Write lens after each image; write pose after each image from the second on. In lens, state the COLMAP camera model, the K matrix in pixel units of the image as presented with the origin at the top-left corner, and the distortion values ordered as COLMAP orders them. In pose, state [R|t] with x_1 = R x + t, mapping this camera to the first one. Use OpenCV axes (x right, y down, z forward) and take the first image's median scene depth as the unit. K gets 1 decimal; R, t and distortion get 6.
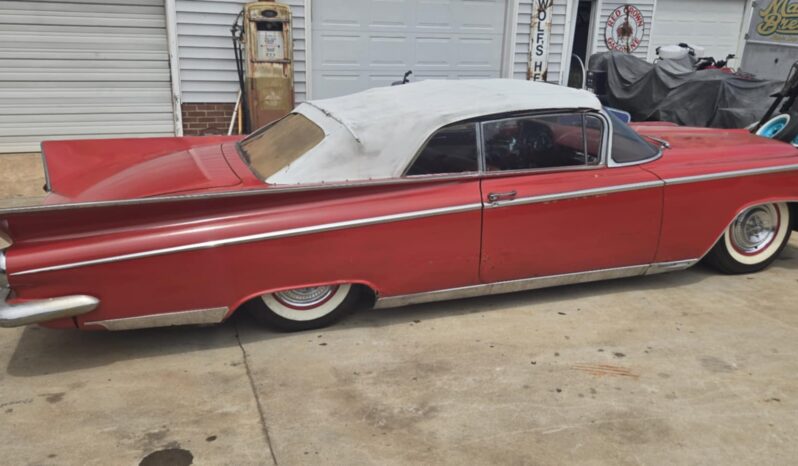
lens RADIAL K [[660.1, 0, 399.0], [0, 660.1, 233.0], [0, 0, 1]] dist [0.079903, -0.090409]
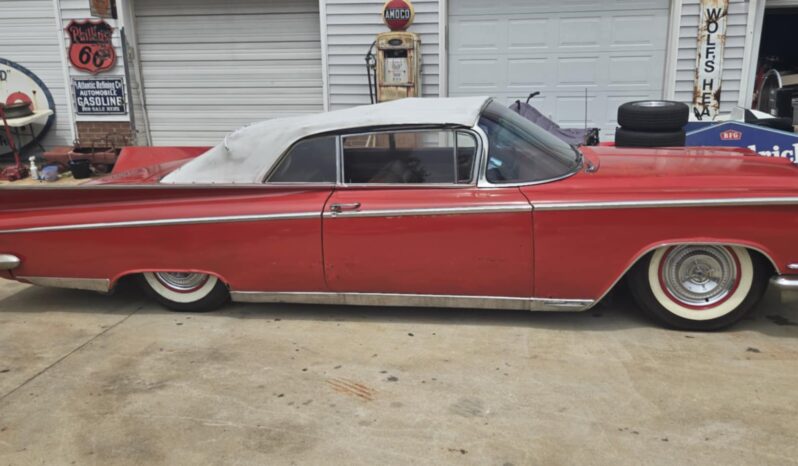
lens RADIAL K [[660.7, 0, 409.0], [0, 660.7, 217.7], [0, 0, 1]] dist [0.075835, -0.082434]
pose [[0.879858, 0.074855, -0.469304, 0.354818], [-0.103651, 0.993970, -0.035785, -0.006478], [0.463796, 0.080129, 0.882311, 0.072122]]
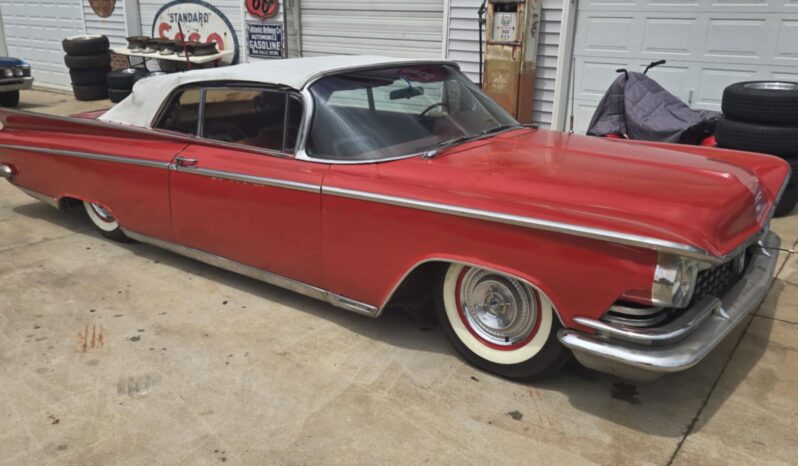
lens RADIAL K [[660.1, 0, 399.0], [0, 660.1, 233.0], [0, 0, 1]] dist [0.079903, -0.090409]
pose [[0.568535, 0.248773, -0.784143, 0.566815], [-0.244432, 0.961217, 0.127727, -0.078161], [0.785506, 0.119053, 0.607294, 0.320674]]
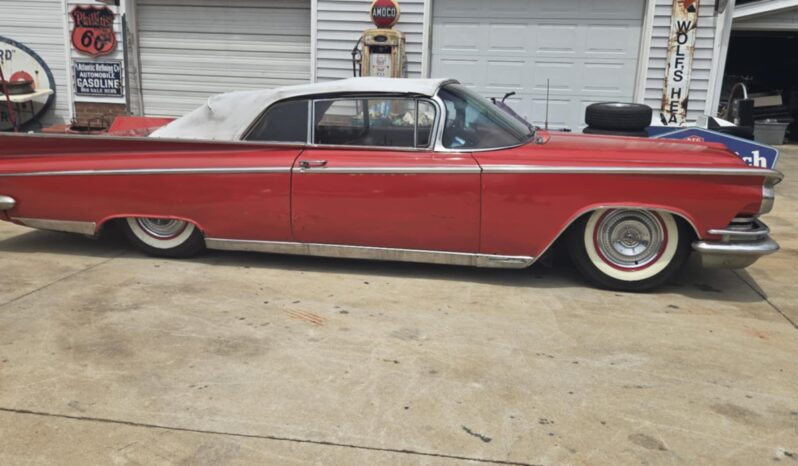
lens RADIAL K [[658.2, 0, 393.3], [0, 658.2, 217.1], [0, 0, 1]] dist [0.084075, -0.102318]
pose [[0.870974, 0.108433, -0.479214, 0.402616], [-0.155051, 0.986163, -0.058664, 0.038097], [0.466222, 0.125398, 0.875736, 0.047168]]
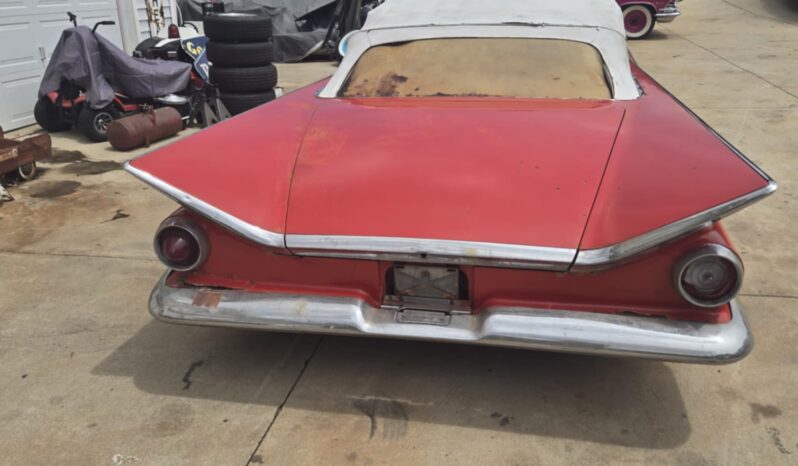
lens RADIAL K [[660.7, 0, 409.0], [0, 660.7, 217.7], [0, 0, 1]] dist [0.075835, -0.082434]
pose [[0.505434, -0.319328, 0.801603, -0.490271], [0.282188, 0.939089, 0.196170, -0.081810], [-0.815418, 0.127052, 0.564757, 0.354146]]
